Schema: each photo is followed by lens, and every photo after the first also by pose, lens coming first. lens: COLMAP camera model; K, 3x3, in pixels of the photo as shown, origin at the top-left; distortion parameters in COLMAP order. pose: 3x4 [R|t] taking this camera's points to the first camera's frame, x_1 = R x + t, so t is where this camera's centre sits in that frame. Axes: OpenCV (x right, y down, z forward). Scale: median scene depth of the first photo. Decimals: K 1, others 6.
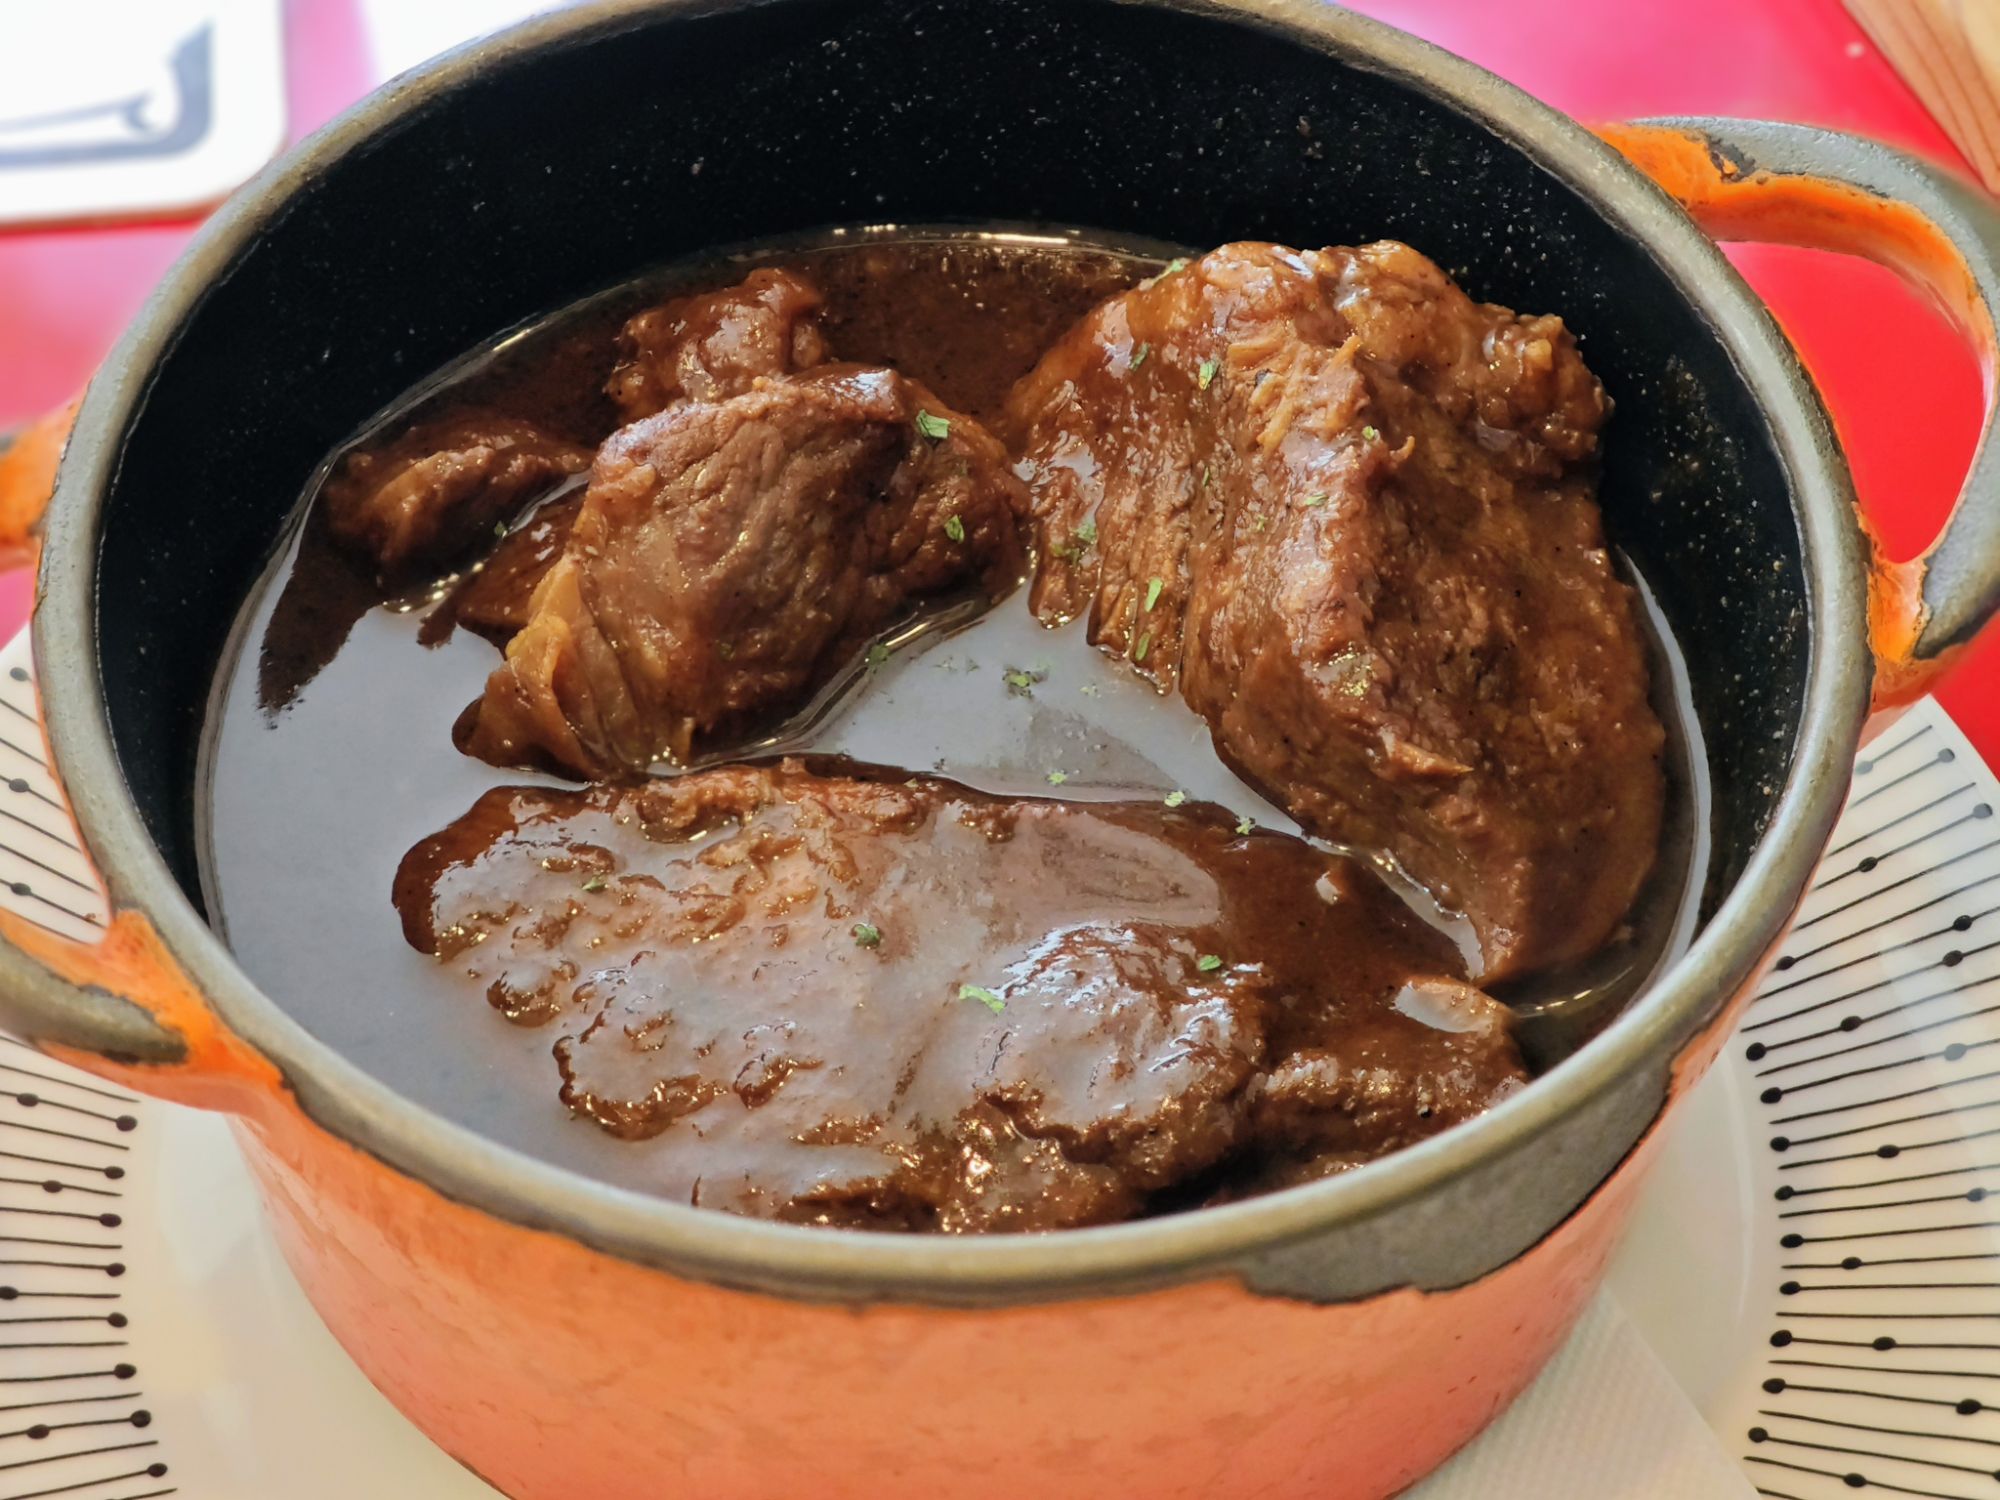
lens RADIAL K [[4517.4, 0, 1002.5], [0, 4517.4, 743.7], [0, 0, 1]] dist [0.161206, 0.000000]
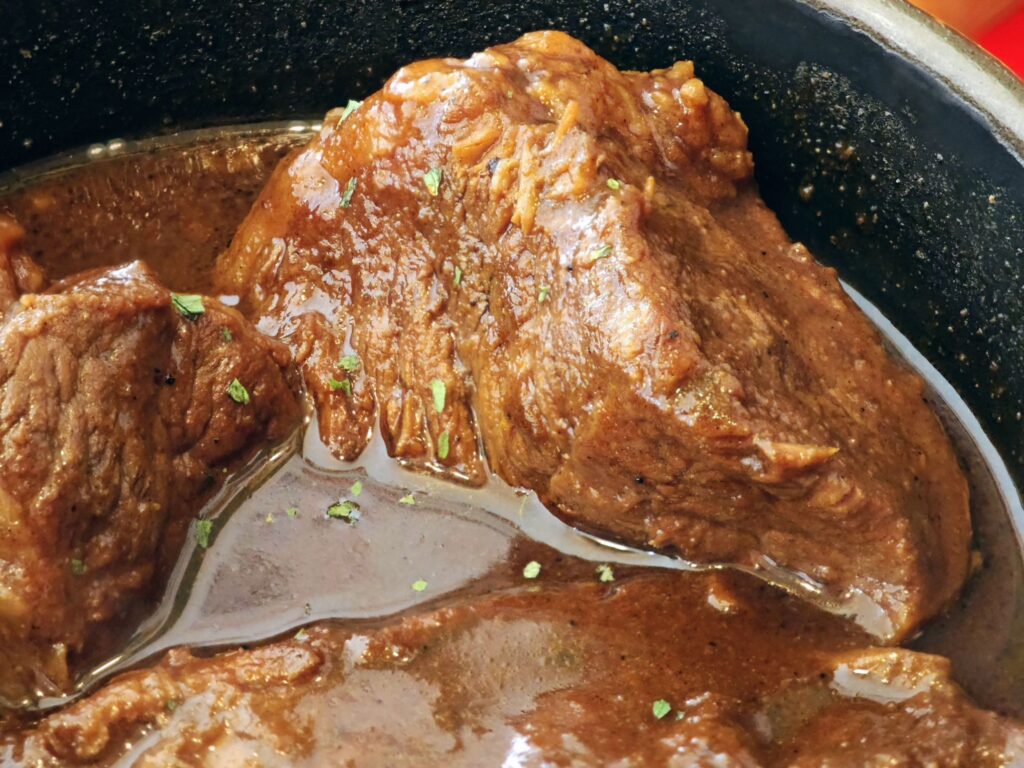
lens RADIAL K [[2312.9, 0, 510.8], [0, 2312.9, 389.1], [0, 0, 1]] dist [0.161206, 0.000000]
pose [[0.915304, -0.283309, 0.286277, -0.108824], [0.301710, 0.953160, -0.021366, -0.017980], [-0.266815, 0.105929, 0.957909, 0.479757]]
